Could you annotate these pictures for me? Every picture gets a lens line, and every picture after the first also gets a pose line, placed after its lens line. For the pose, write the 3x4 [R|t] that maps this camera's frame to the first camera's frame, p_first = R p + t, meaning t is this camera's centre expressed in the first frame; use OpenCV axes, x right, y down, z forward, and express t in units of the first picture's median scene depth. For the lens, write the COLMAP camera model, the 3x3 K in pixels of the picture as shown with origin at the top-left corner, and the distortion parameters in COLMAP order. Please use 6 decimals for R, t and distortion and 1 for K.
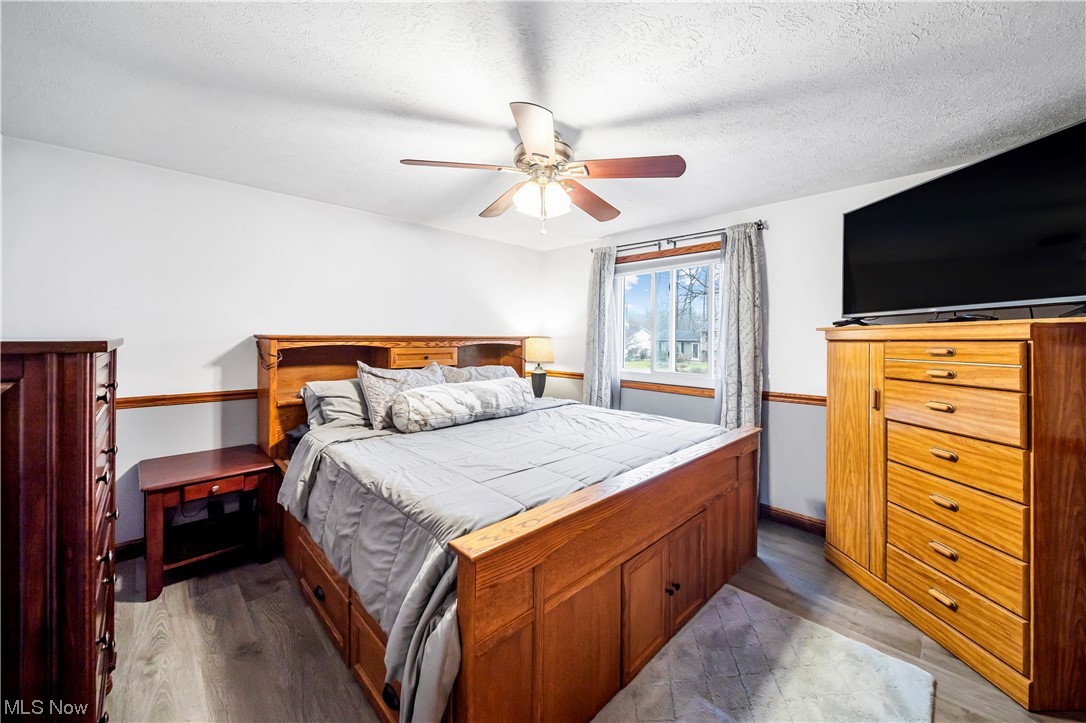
lens RADIAL K [[402.8, 0, 543.2], [0, 402.8, 336.7], [0, 0, 1]] dist [-0.000372, -0.000141]
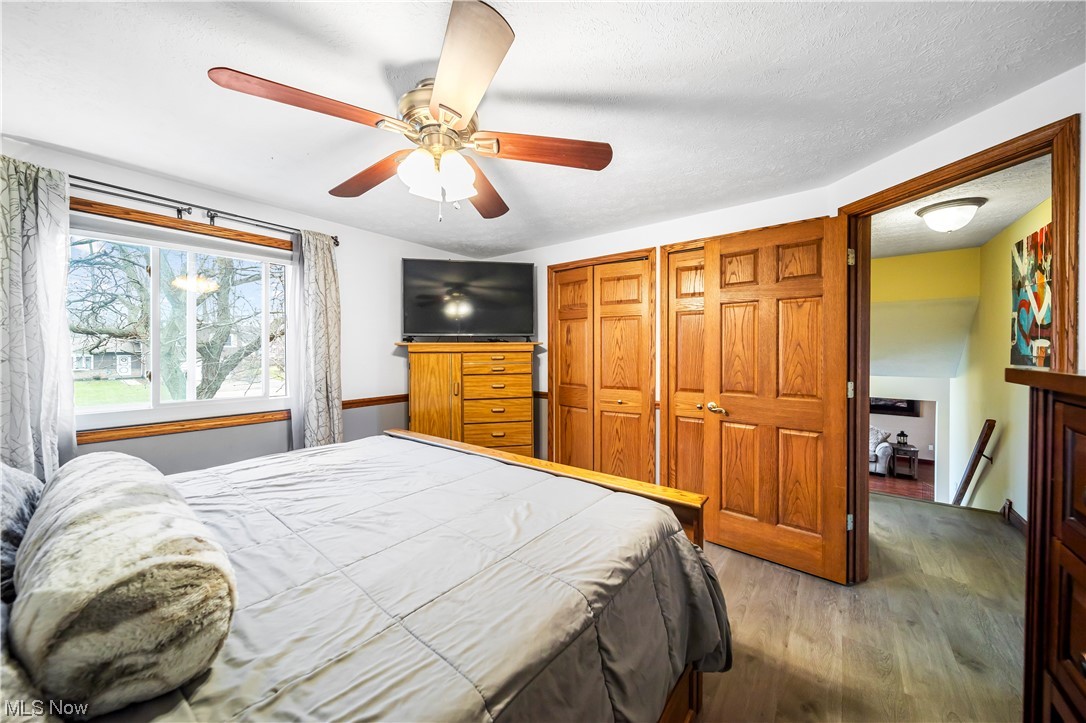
lens RADIAL K [[385.5, 0, 543.1], [0, 385.5, 350.6], [0, 0, 1]] dist [-0.000180, -0.000313]
pose [[-0.140216, -0.008527, 0.990084, -0.736131], [-0.005912, 0.999952, 0.007775, -0.010777], [-0.990103, -0.004764, -0.140260, 0.870455]]
